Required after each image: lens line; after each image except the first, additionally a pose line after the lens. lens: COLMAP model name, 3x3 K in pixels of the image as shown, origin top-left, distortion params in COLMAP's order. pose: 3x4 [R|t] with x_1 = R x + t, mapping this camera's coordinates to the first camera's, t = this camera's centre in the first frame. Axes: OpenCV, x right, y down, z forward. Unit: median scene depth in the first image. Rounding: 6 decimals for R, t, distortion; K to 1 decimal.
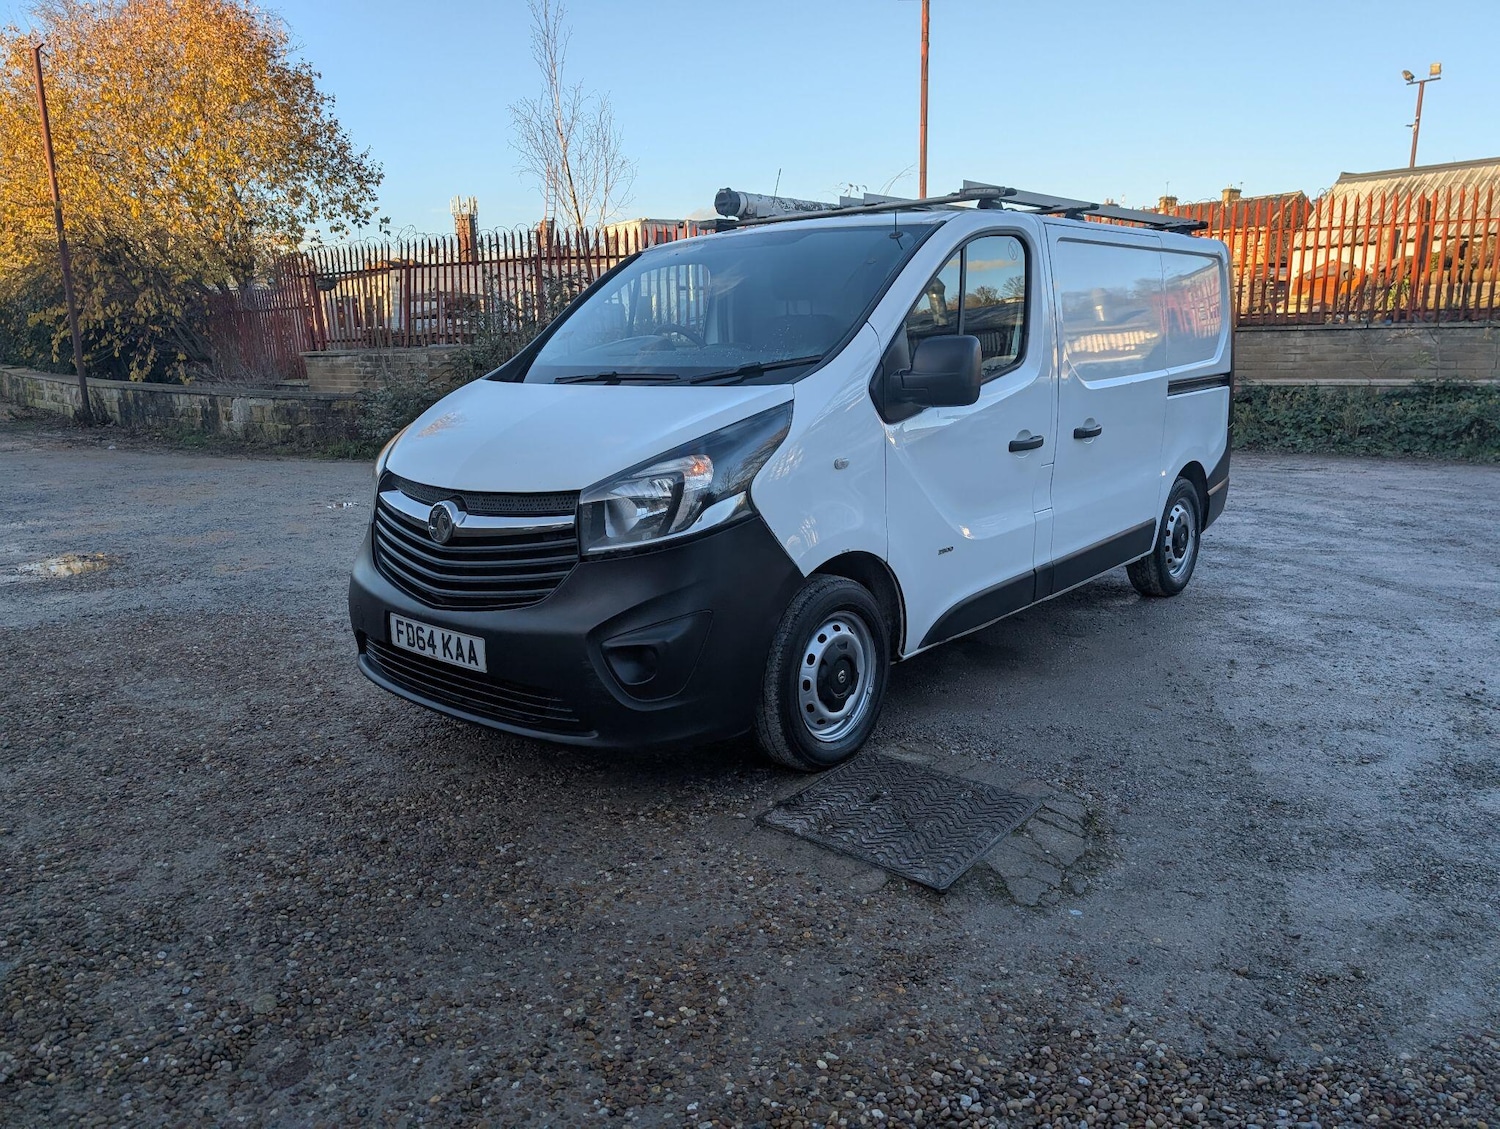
lens RADIAL K [[1083.0, 0, 756.9], [0, 1083.0, 550.7], [0, 0, 1]] dist [0.009969, 0.003427]
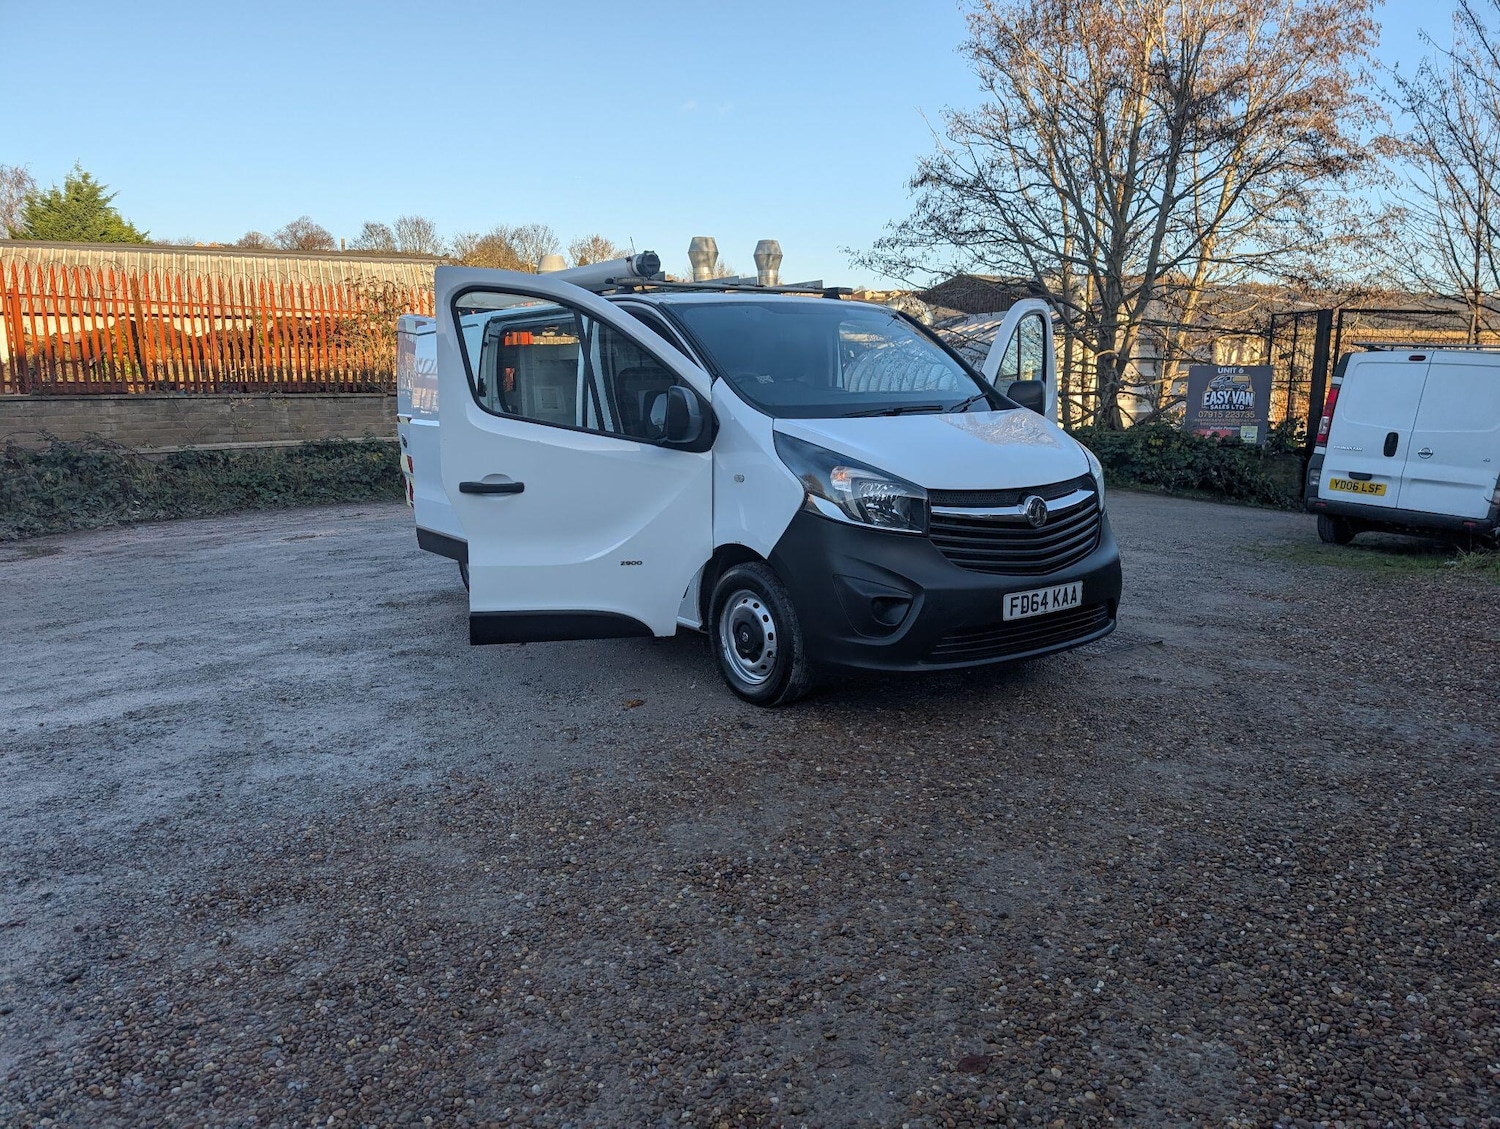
lens RADIAL K [[1076.1, 0, 745.4], [0, 1076.1, 578.3], [0, 0, 1]] dist [0.027619, -0.015638]
pose [[0.224868, -0.155230, 0.961945, -1.603256], [0.199978, 0.973566, 0.110358, -0.159031], [-0.953647, 0.167551, 0.249967, 0.977842]]
